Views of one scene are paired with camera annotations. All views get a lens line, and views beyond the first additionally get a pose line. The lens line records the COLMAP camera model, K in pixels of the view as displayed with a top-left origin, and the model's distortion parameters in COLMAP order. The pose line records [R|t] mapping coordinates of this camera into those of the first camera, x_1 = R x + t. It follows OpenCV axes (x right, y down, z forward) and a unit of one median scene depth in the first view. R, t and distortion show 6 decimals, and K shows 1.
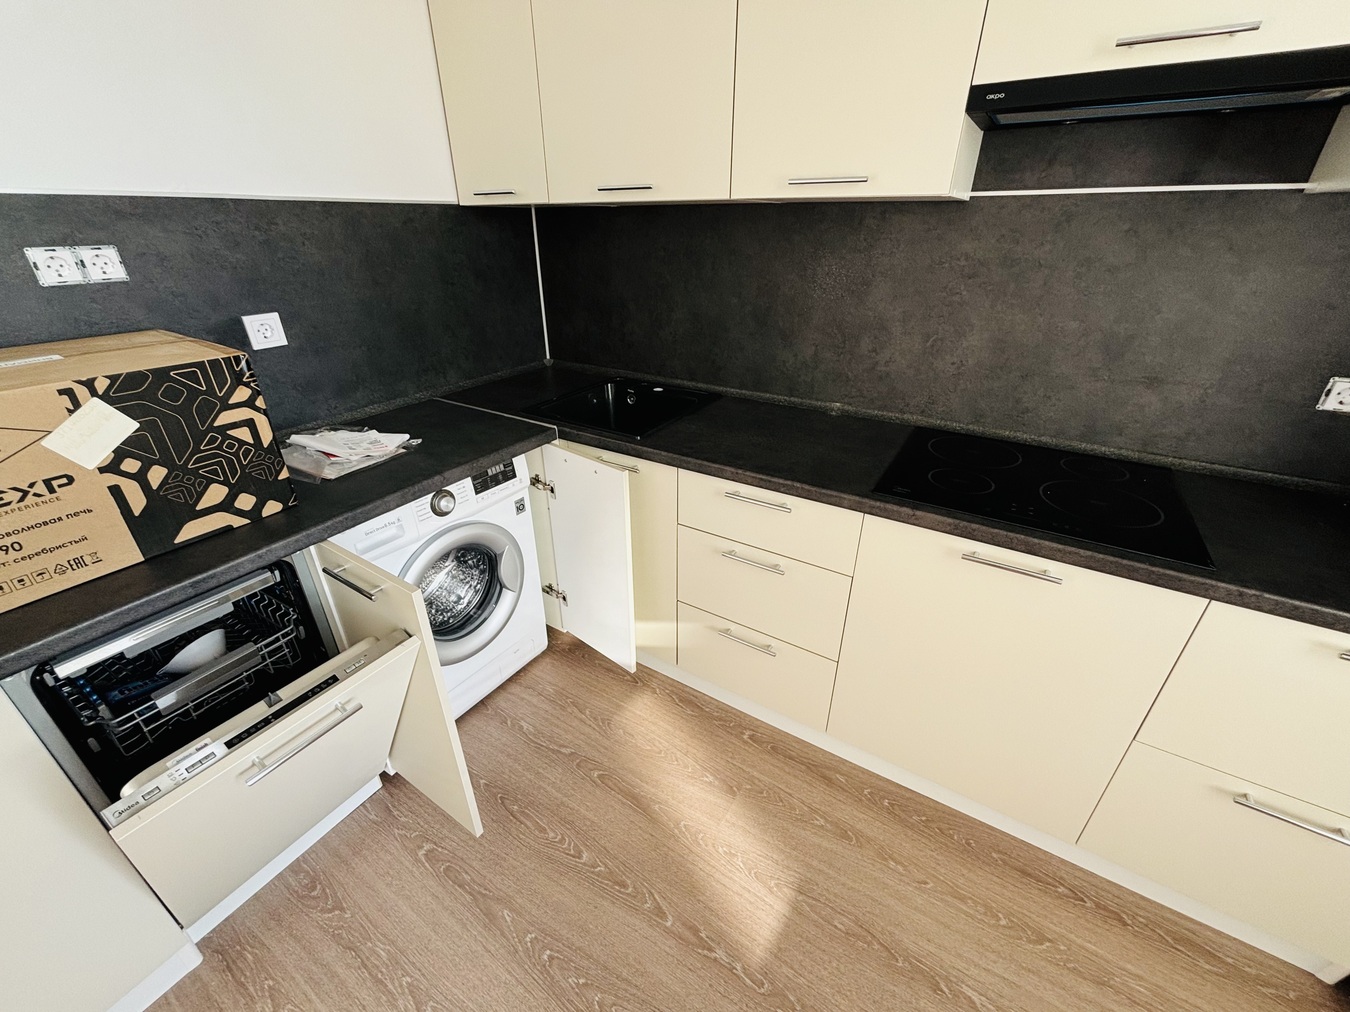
lens RADIAL K [[549.6, 0, 675.0], [0, 549.6, 506.0], [0, 0, 1]] dist [-0.000520, -0.000030]
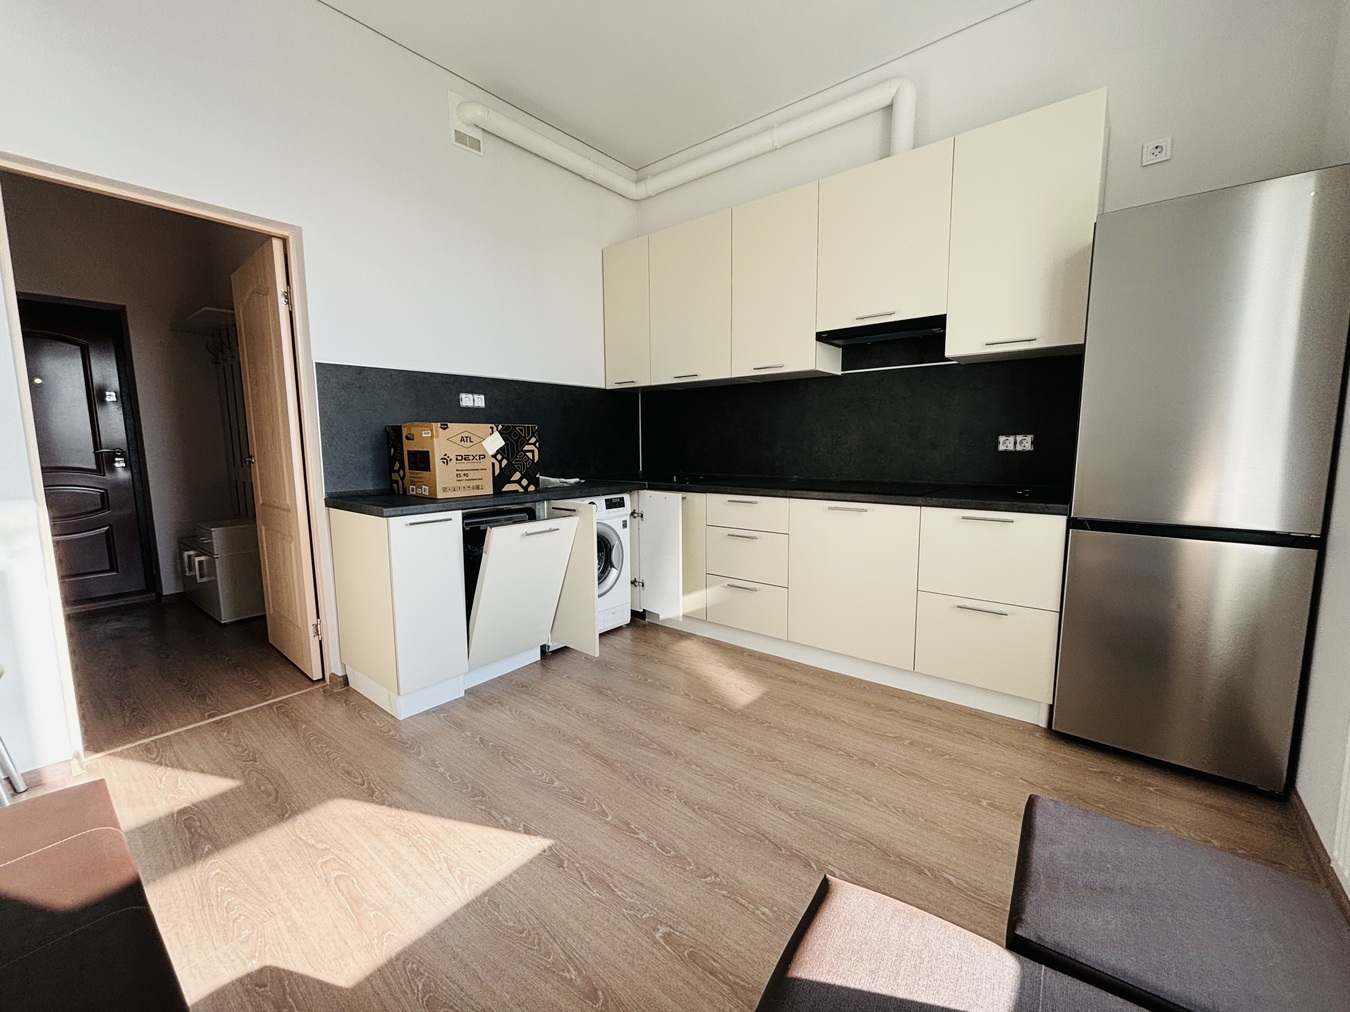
lens RADIAL K [[552.1, 0, 675.0], [0, 552.1, 506.0], [0, 0, 1]] dist [-0.004222, -0.000382]
pose [[0.992664, 0.005914, -0.120764, 0.151876], [-0.047949, 0.936160, -0.348289, 0.770552], [0.110995, 0.351524, 0.929576, -0.986901]]
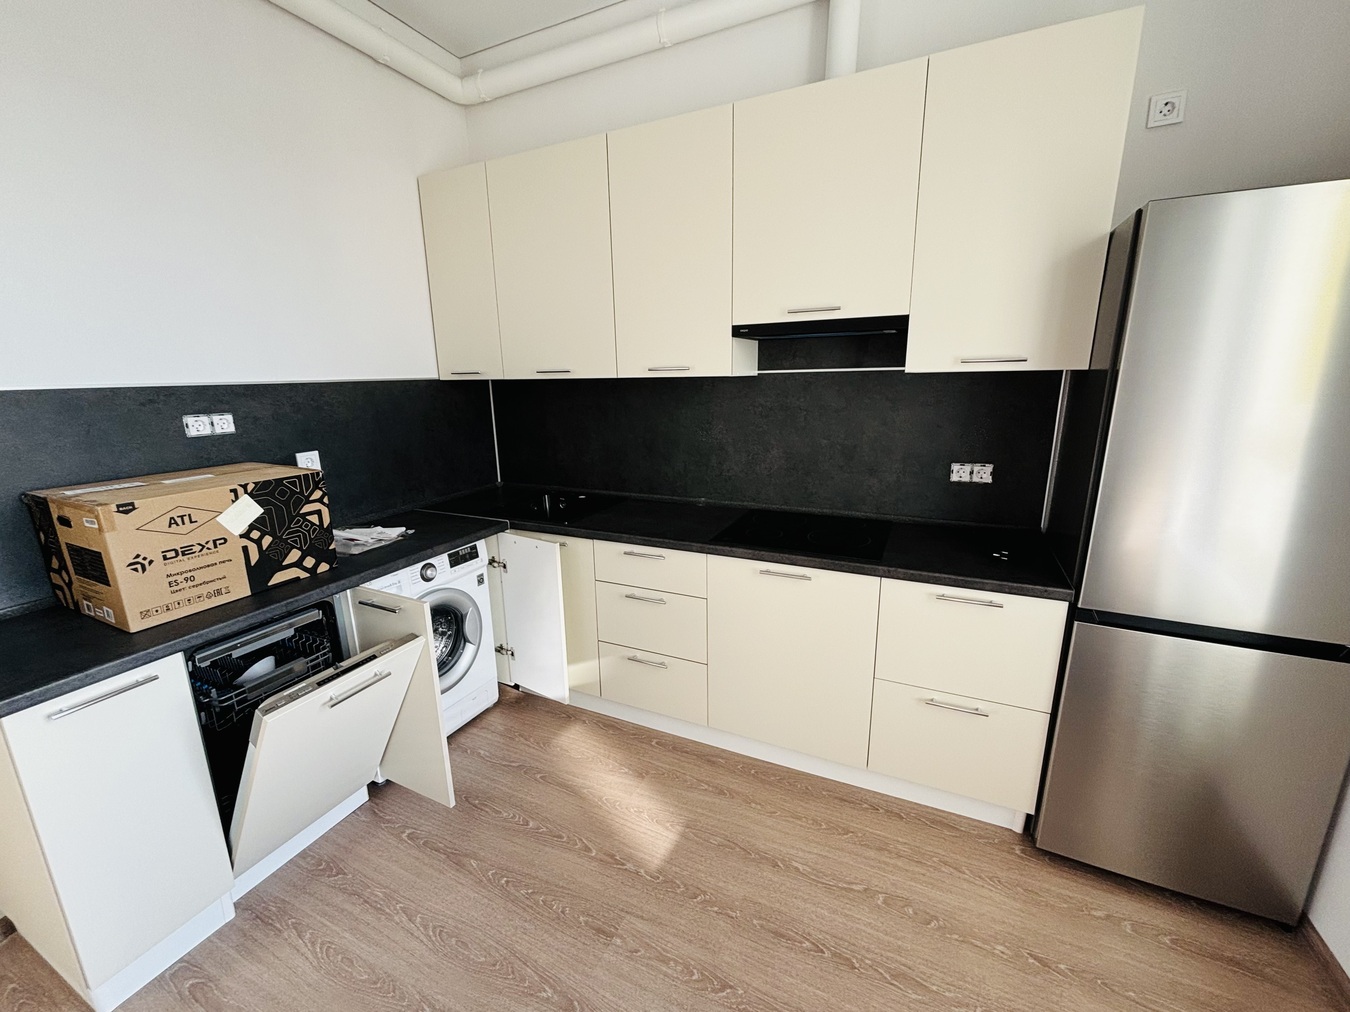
lens RADIAL K [[552.1, 0, 675.0], [0, 552.1, 506.0], [0, 0, 1]] dist [-0.004222, -0.000382]
pose [[0.992966, -0.043655, 0.110056, 0.076050], [0.068844, 0.969136, -0.236720, 0.237915], [-0.096325, 0.242632, 0.965324, -0.558673]]
